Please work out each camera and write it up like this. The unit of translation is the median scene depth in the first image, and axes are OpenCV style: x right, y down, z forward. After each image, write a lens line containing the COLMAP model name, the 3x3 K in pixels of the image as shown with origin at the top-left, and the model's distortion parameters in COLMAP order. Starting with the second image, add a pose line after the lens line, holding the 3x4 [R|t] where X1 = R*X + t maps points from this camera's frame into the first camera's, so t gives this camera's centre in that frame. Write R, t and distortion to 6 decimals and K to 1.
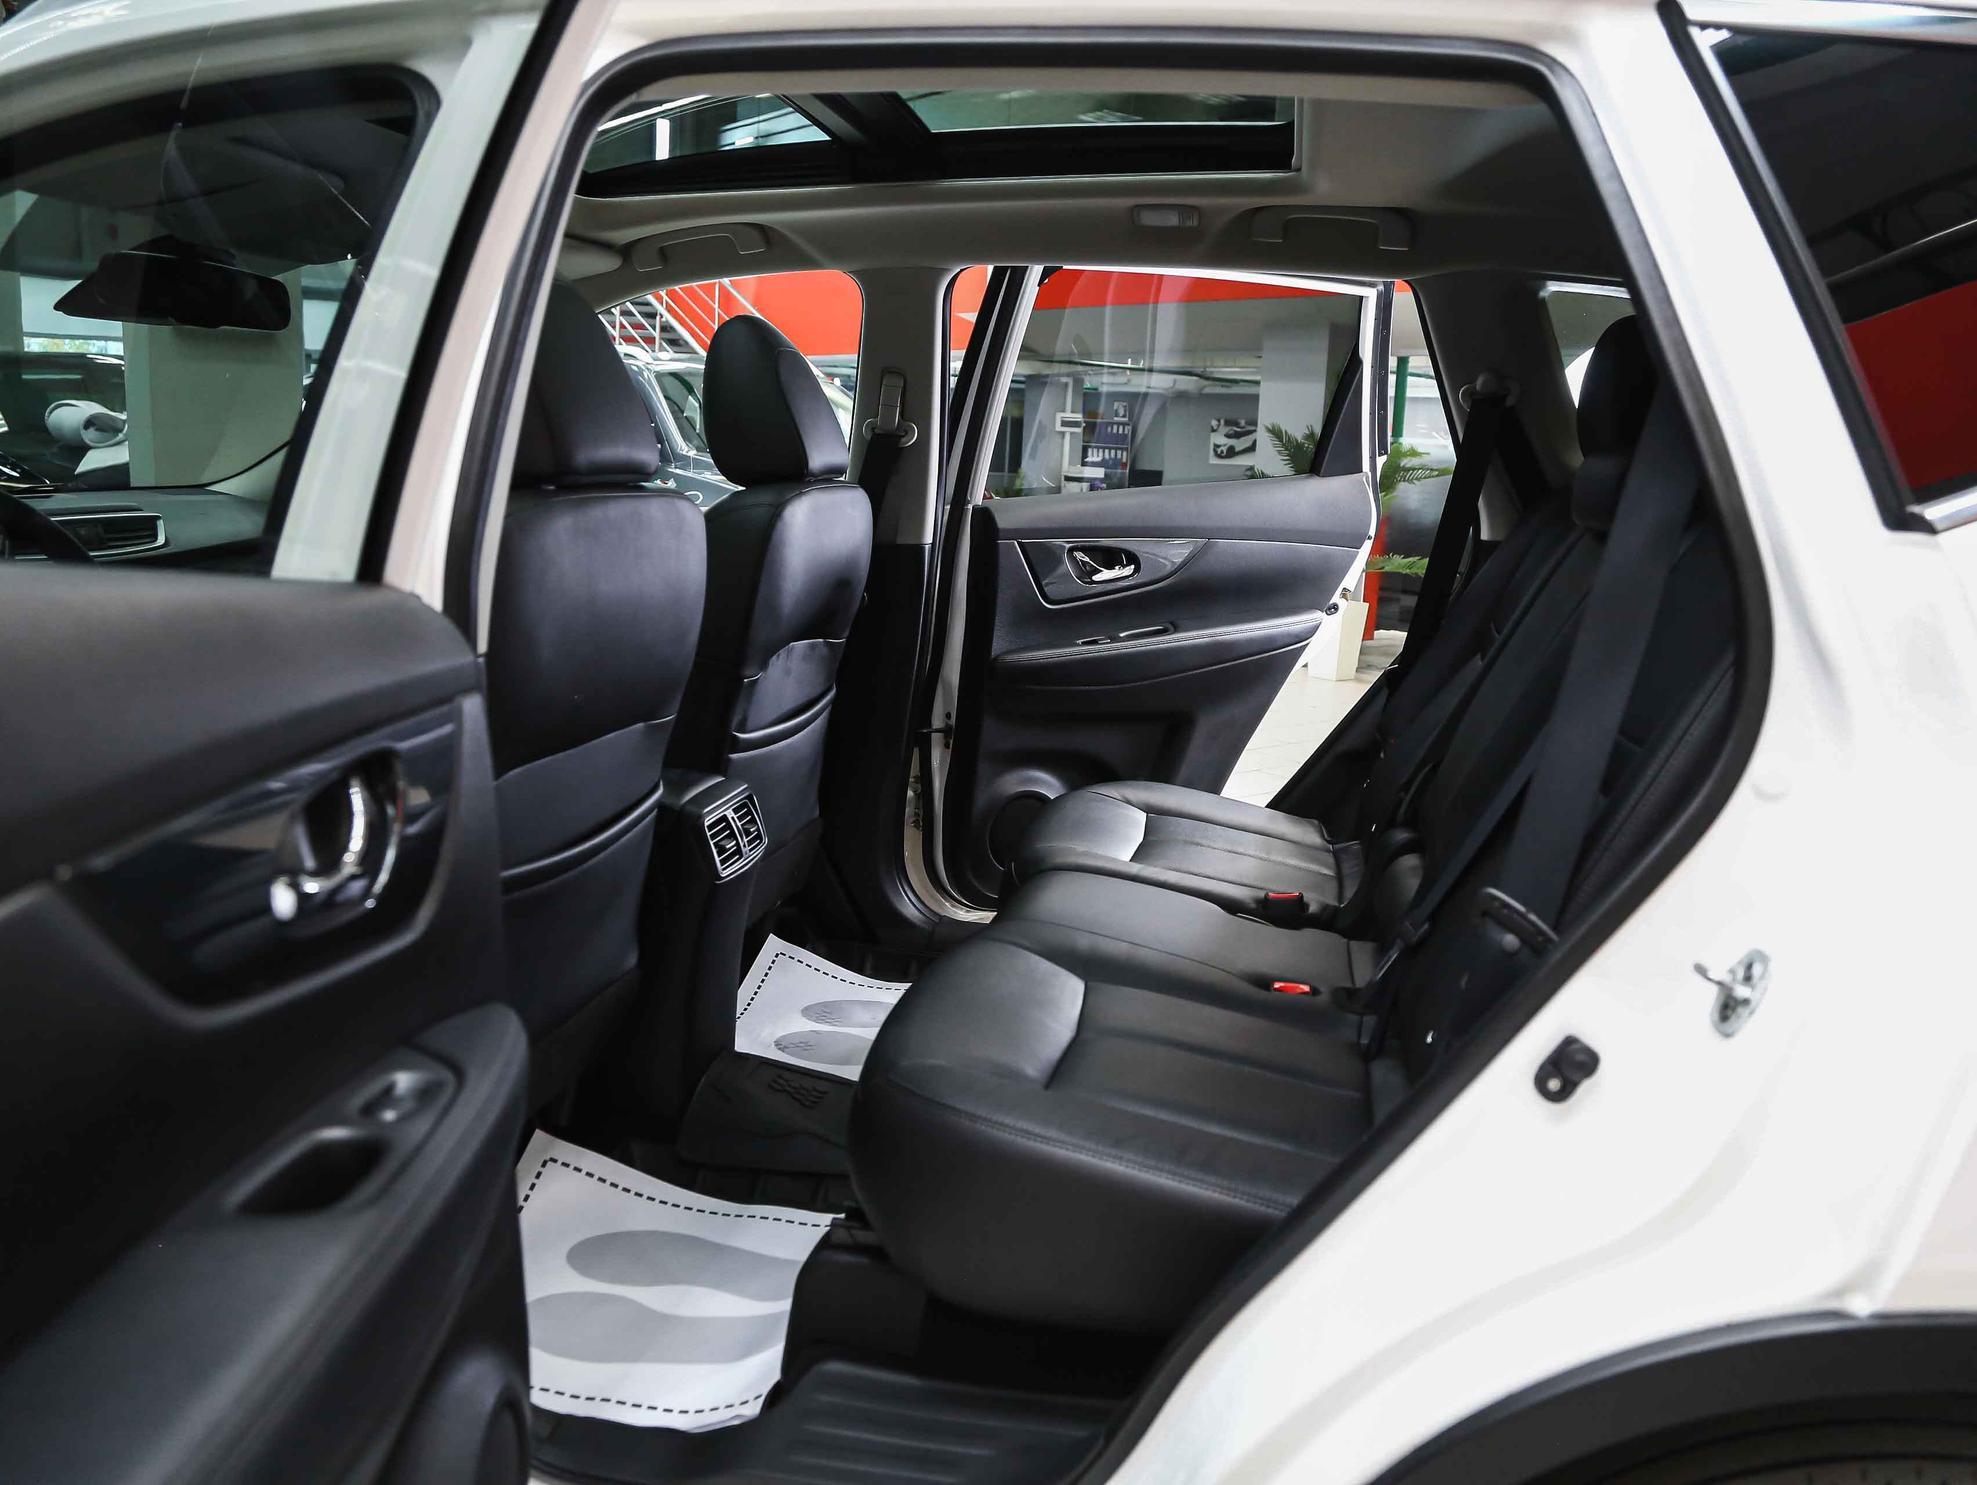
lens RADIAL K [[1535.7, 0, 988.5], [0, 1535.7, 742.5], [0, 0, 1]] dist [-0.134704, 0.093754]
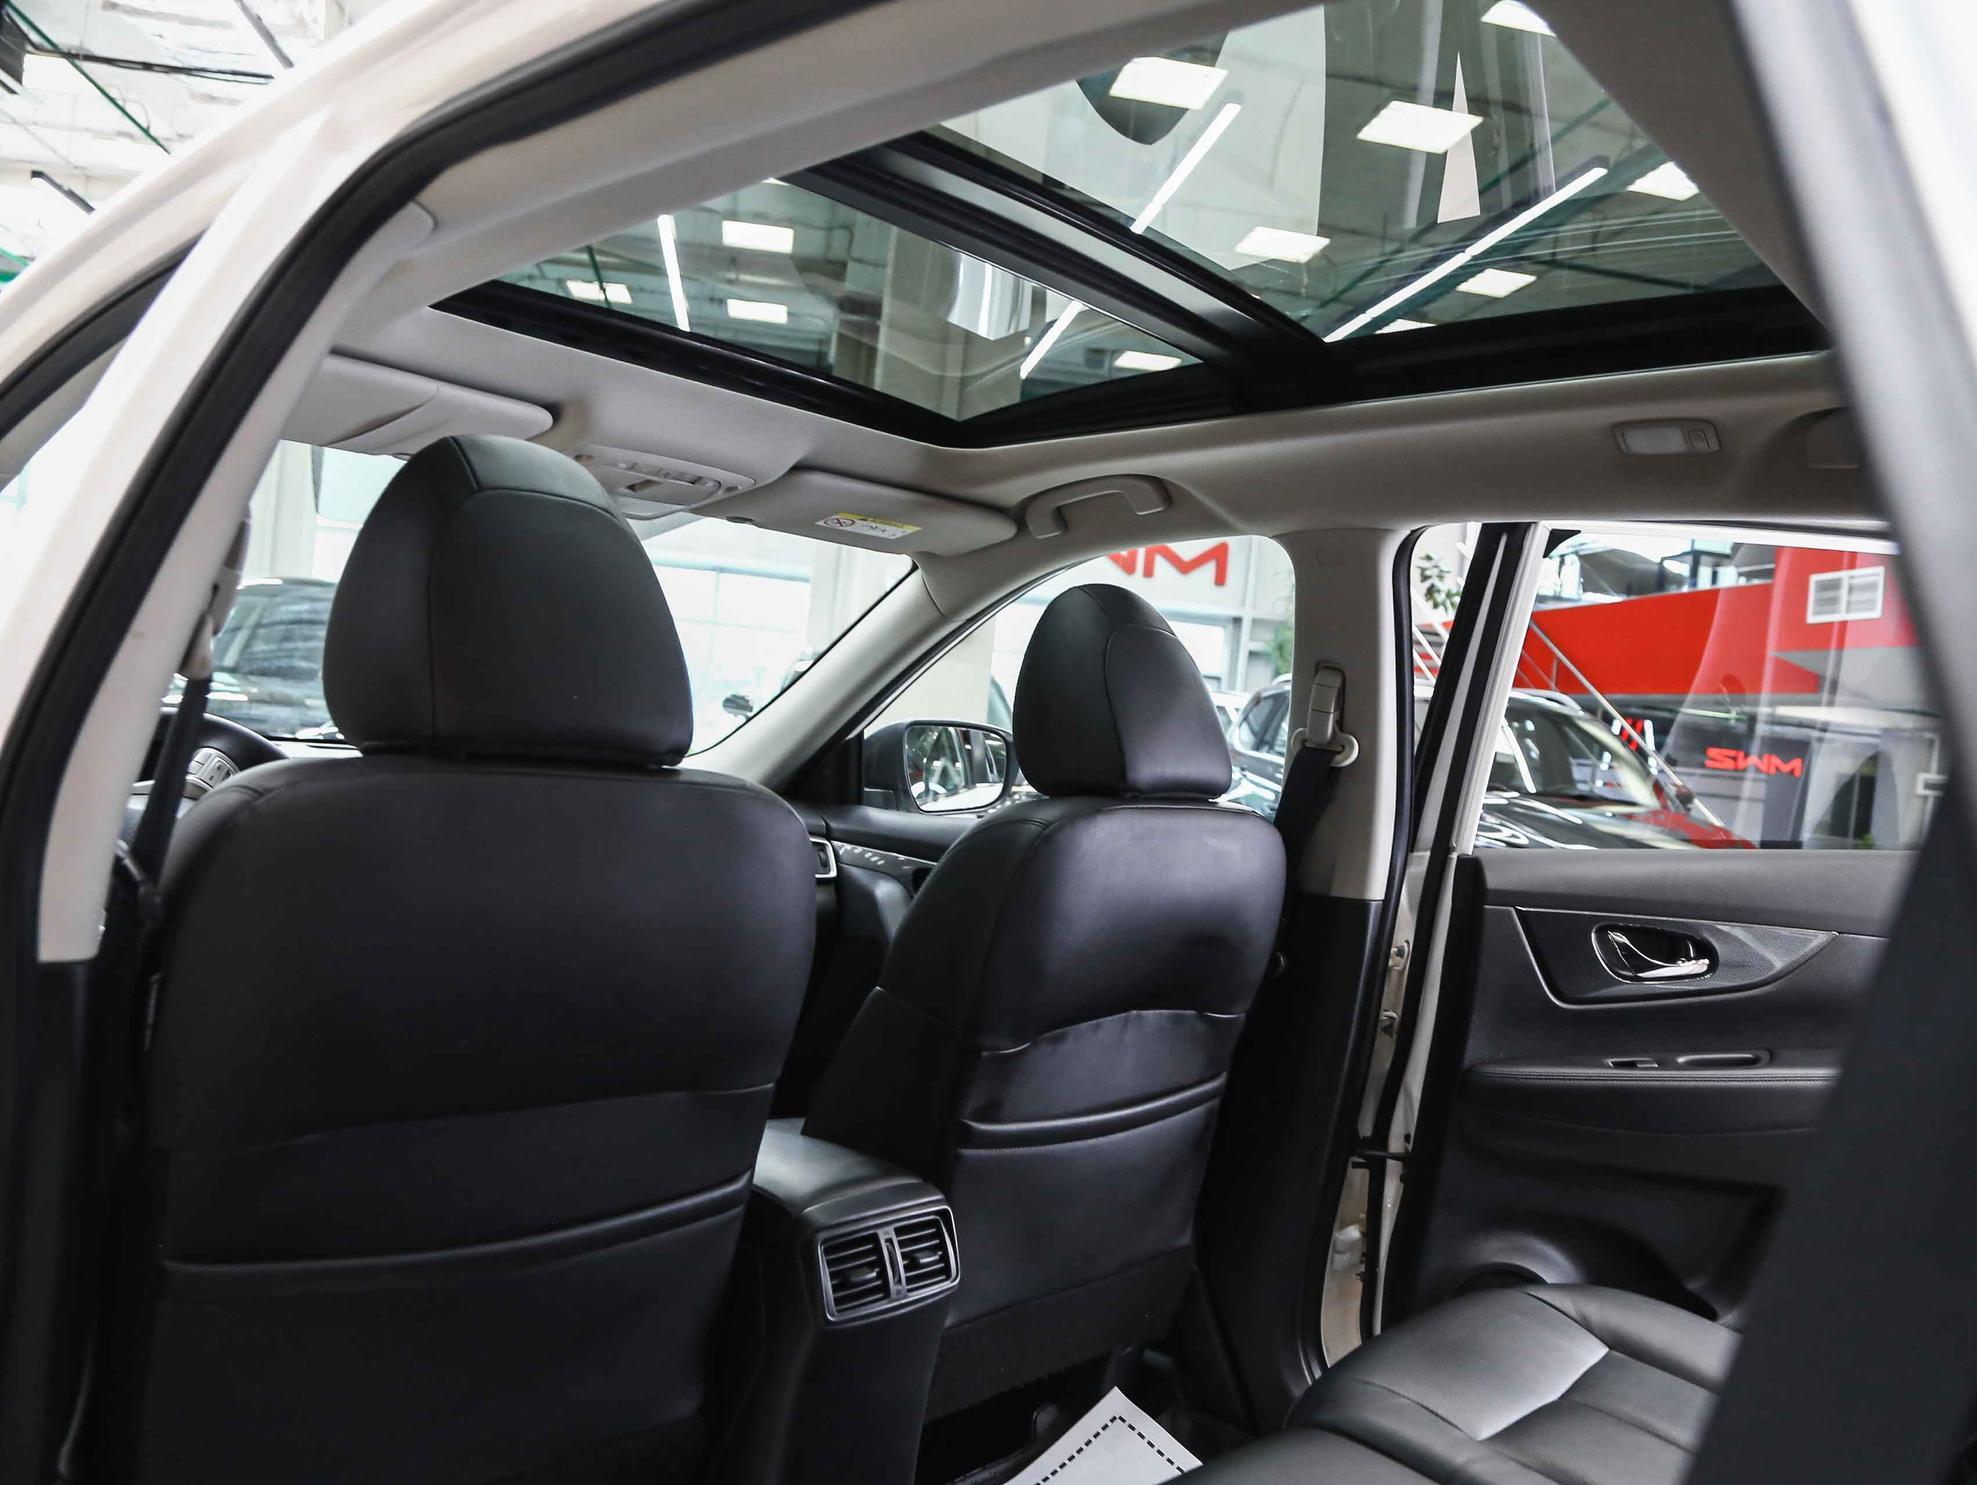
lens RADIAL K [[1535.7, 0, 988.5], [0, 1535.7, 742.5], [0, 0, 1]] dist [-0.134704, 0.093754]
pose [[0.855414, 0.048052, -0.515710, 0.179061], [-0.158239, 0.972327, -0.171874, -0.049590], [0.493180, 0.228629, 0.839346, 0.285210]]
